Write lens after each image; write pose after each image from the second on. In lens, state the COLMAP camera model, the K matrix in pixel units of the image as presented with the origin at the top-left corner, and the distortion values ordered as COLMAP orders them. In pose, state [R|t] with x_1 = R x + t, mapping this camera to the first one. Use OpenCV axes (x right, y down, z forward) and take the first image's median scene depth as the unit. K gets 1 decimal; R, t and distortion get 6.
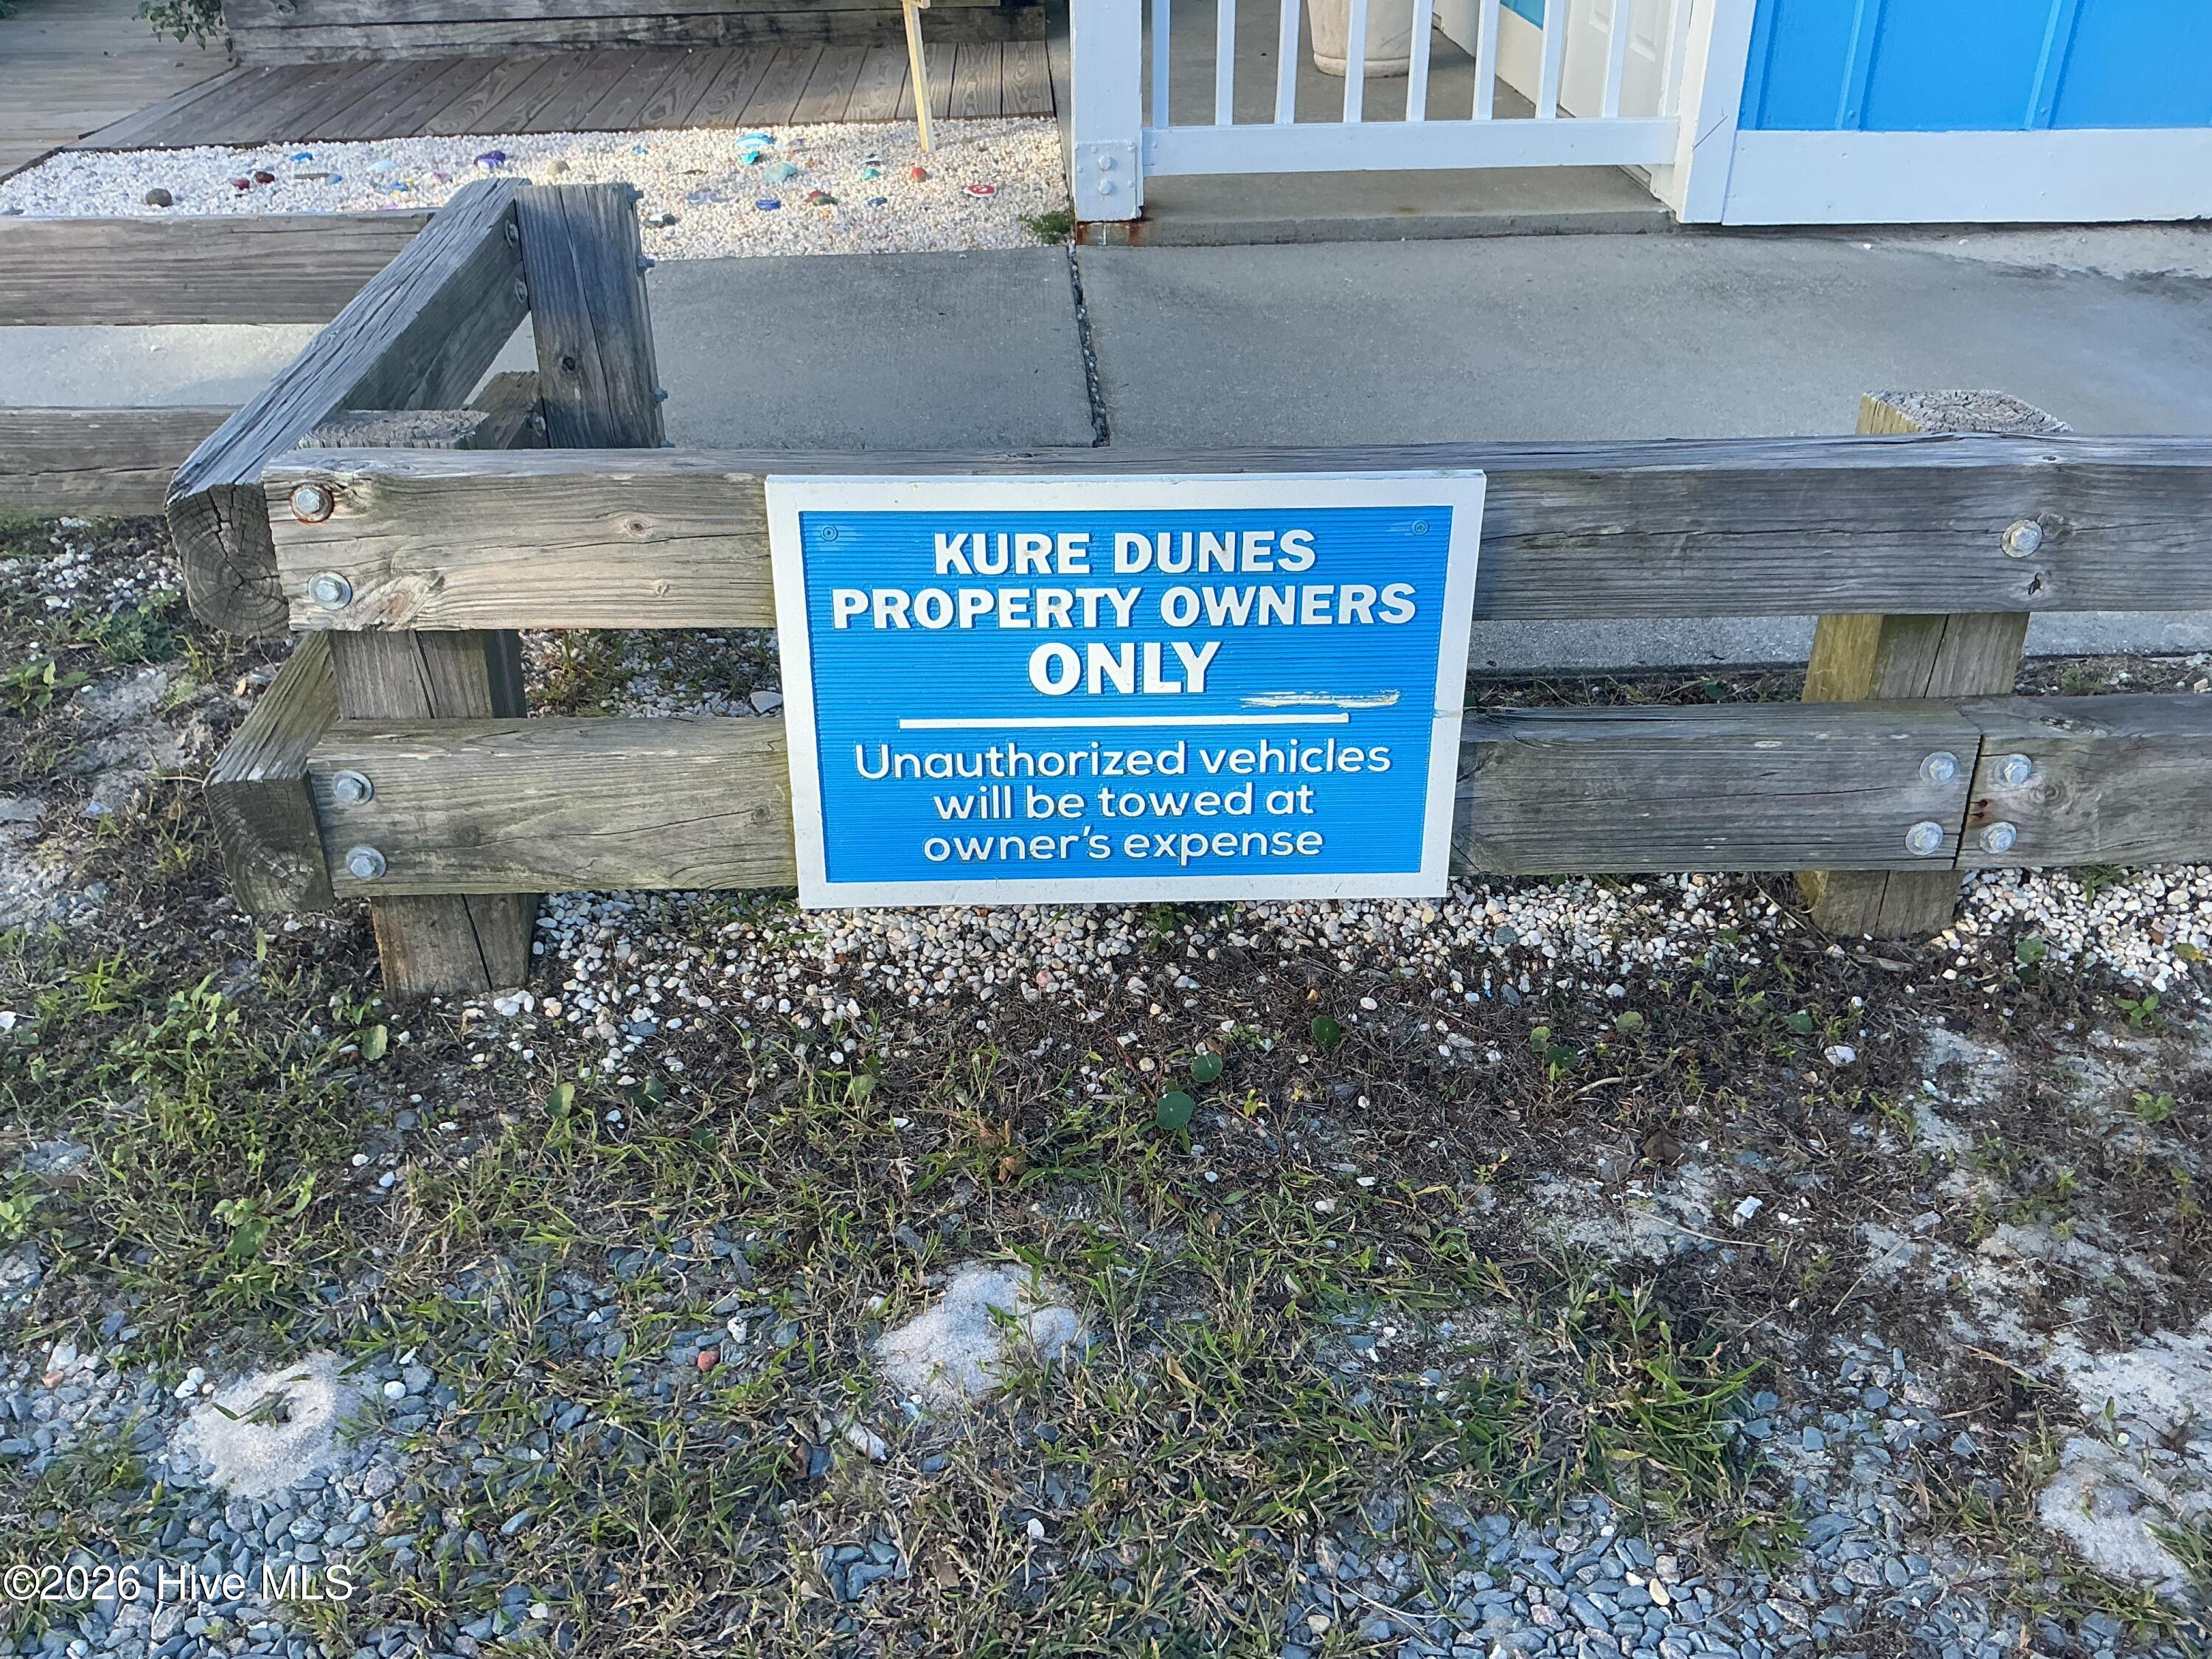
lens RADIAL K [[1845.7, 0, 1103.8], [0, 1845.7, 823.8], [0, 0, 1]] dist [0.139401, -0.293793]
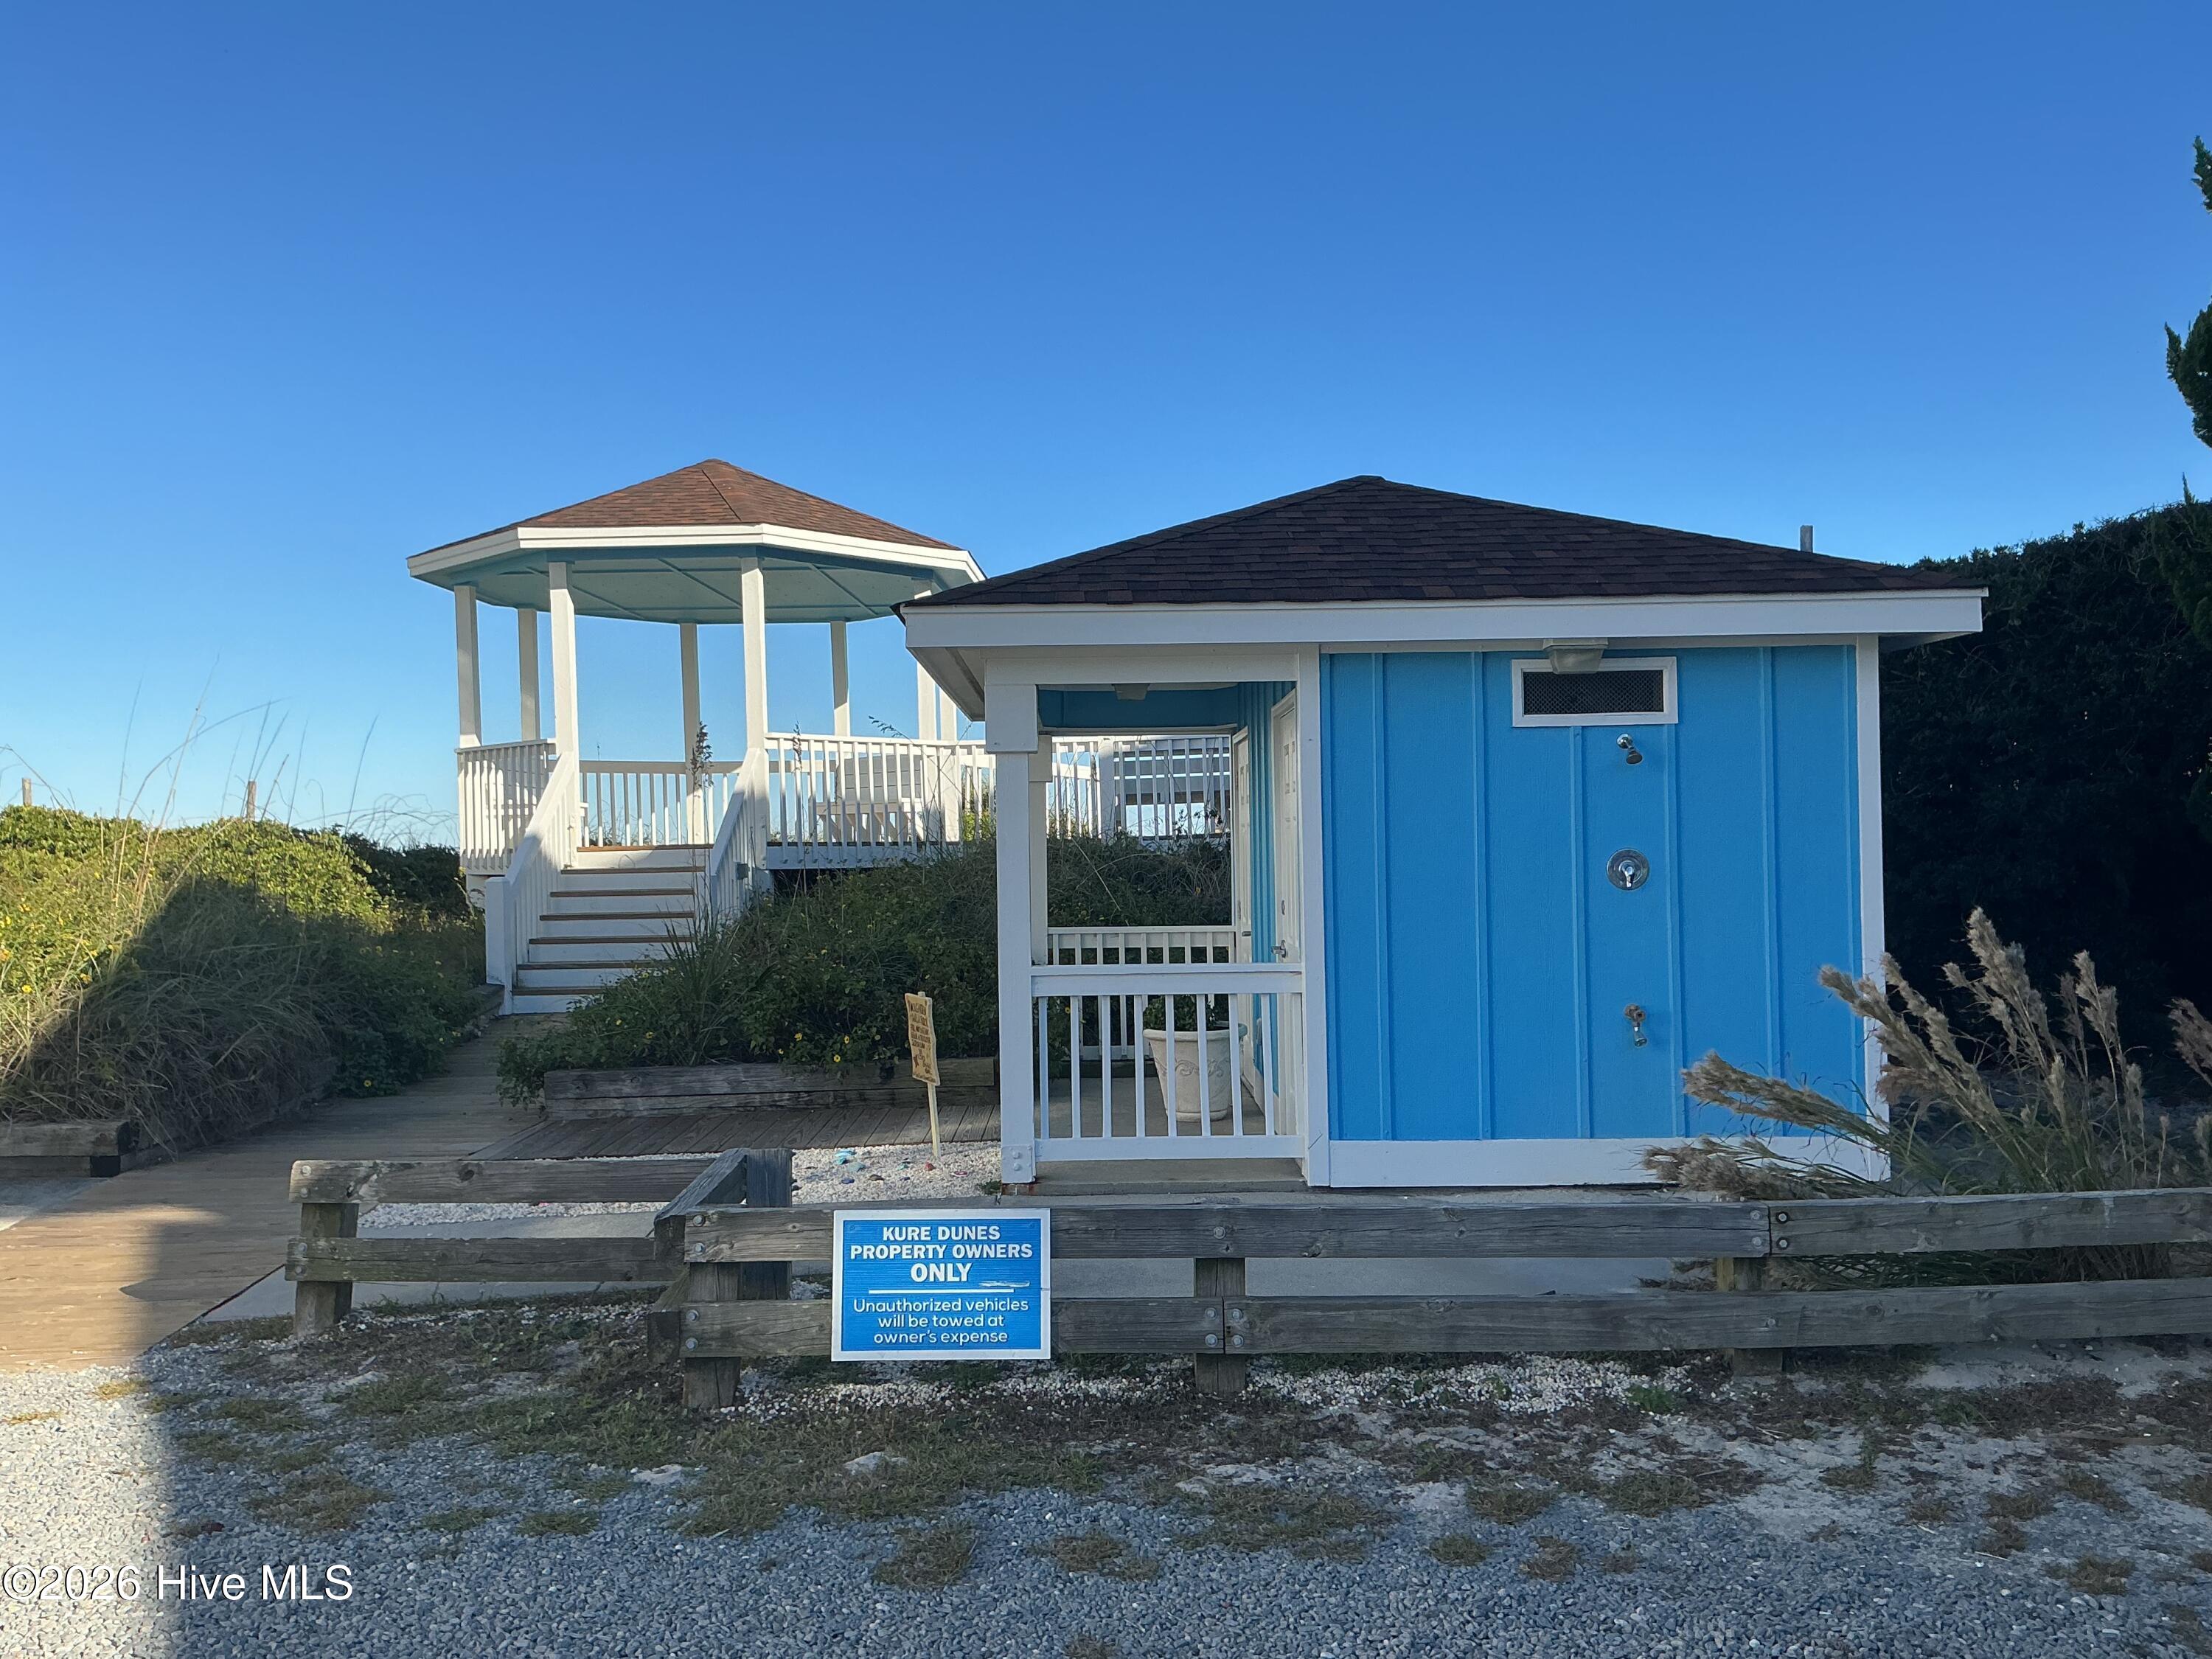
lens RADIAL K [[1845.7, 0, 1103.8], [0, 1845.7, 823.8], [0, 0, 1]] dist [0.139401, -0.293793]
pose [[0.999208, -0.008583, -0.038858, 0.404323], [-0.013156, 0.850312, -0.526114, 0.900743], [0.037557, 0.526209, 0.849526, -2.020124]]
